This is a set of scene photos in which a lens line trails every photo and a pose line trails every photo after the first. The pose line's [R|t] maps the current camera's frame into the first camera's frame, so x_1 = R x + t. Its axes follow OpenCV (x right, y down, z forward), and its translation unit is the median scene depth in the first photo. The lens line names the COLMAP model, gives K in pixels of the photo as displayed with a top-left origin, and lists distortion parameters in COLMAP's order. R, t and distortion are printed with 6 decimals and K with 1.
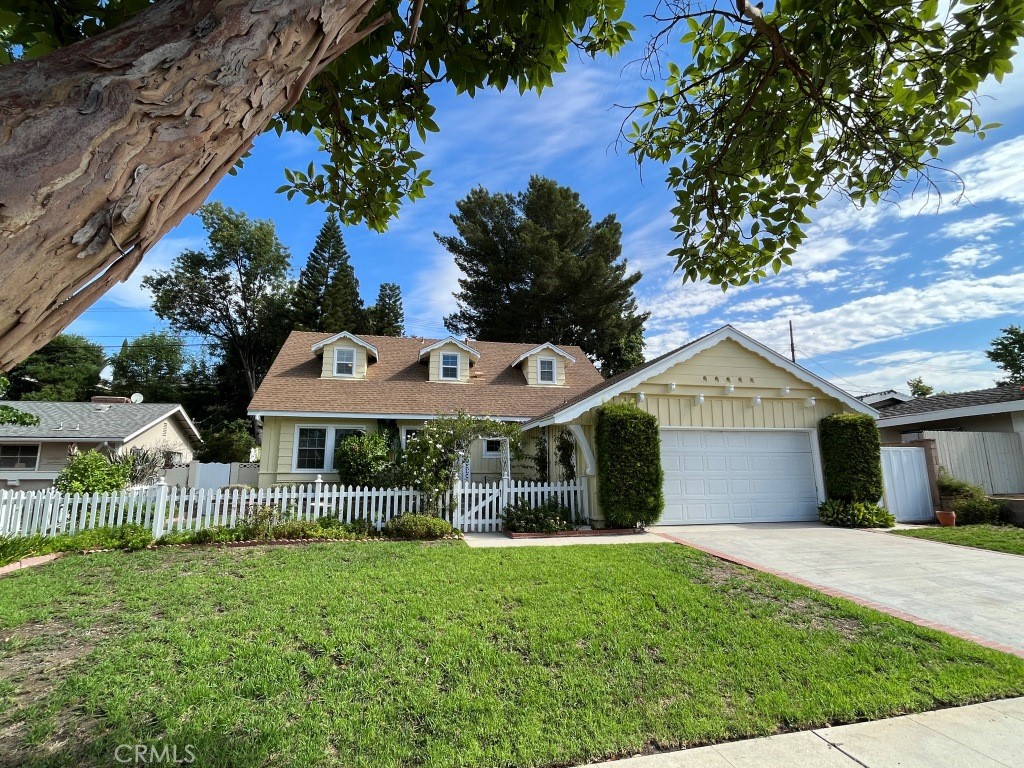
lens RADIAL K [[504.1, 0, 508.0], [0, 504.1, 380.8], [0, 0, 1]] dist [-0.003799, -0.000275]
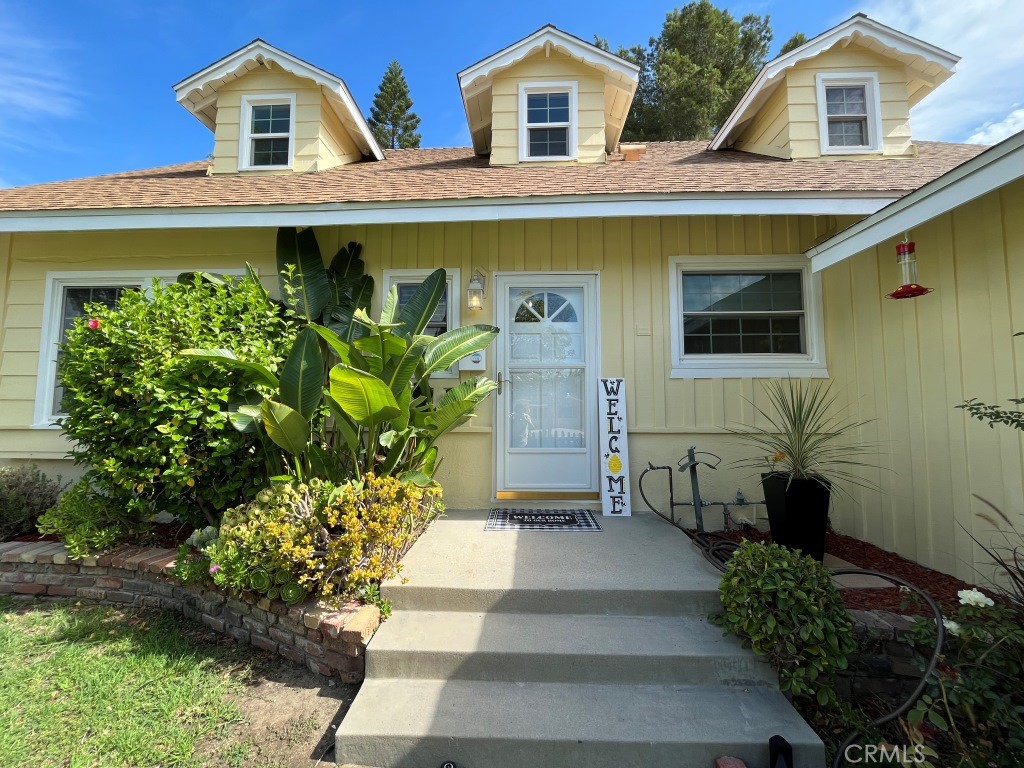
lens RADIAL K [[413.9, 0, 507.7], [0, 413.9, 380.0], [0, 0, 1]] dist [-0.001884, 0.000400]
pose [[0.965920, -0.014519, -0.258434, -0.057951], [0.042627, 0.993716, 0.103494, 0.094806], [0.255307, -0.110984, 0.960469, 0.568353]]
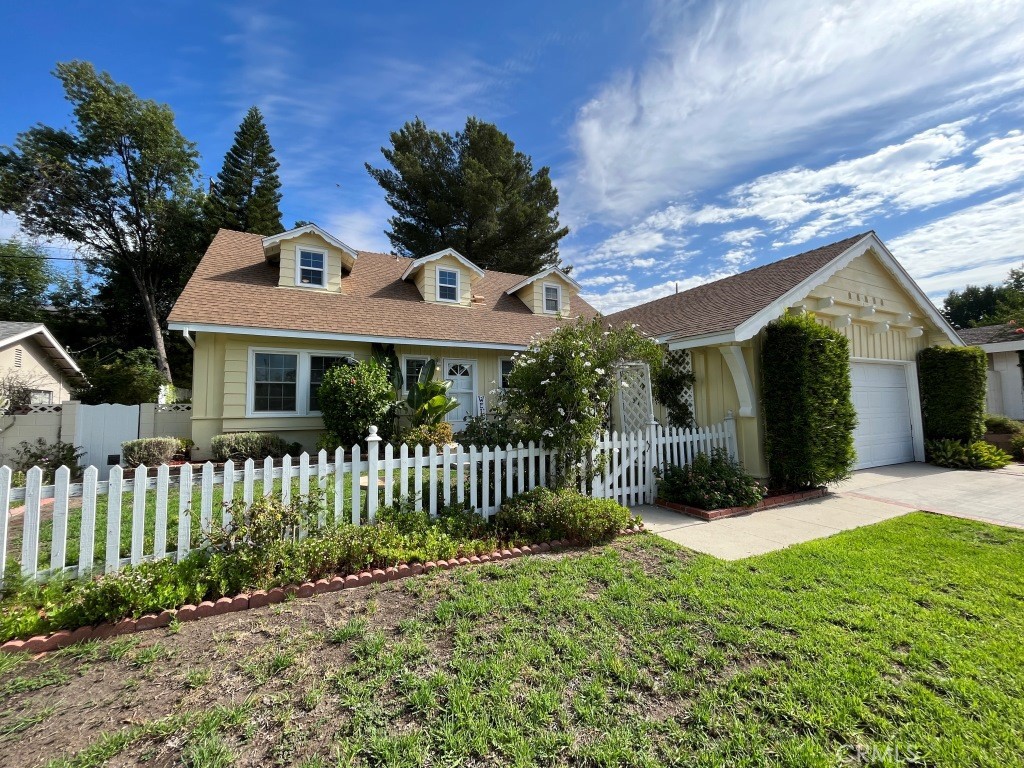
lens RADIAL K [[413.3, 0, 506.9], [0, 413.3, 380.9], [0, 0, 1]] dist [-0.002284, -0.000210]
pose [[0.967440, 0.006862, 0.253006, -0.155919], [-0.034802, 0.993743, 0.106126, 0.041539], [-0.250695, -0.111476, 0.961626, 0.255331]]
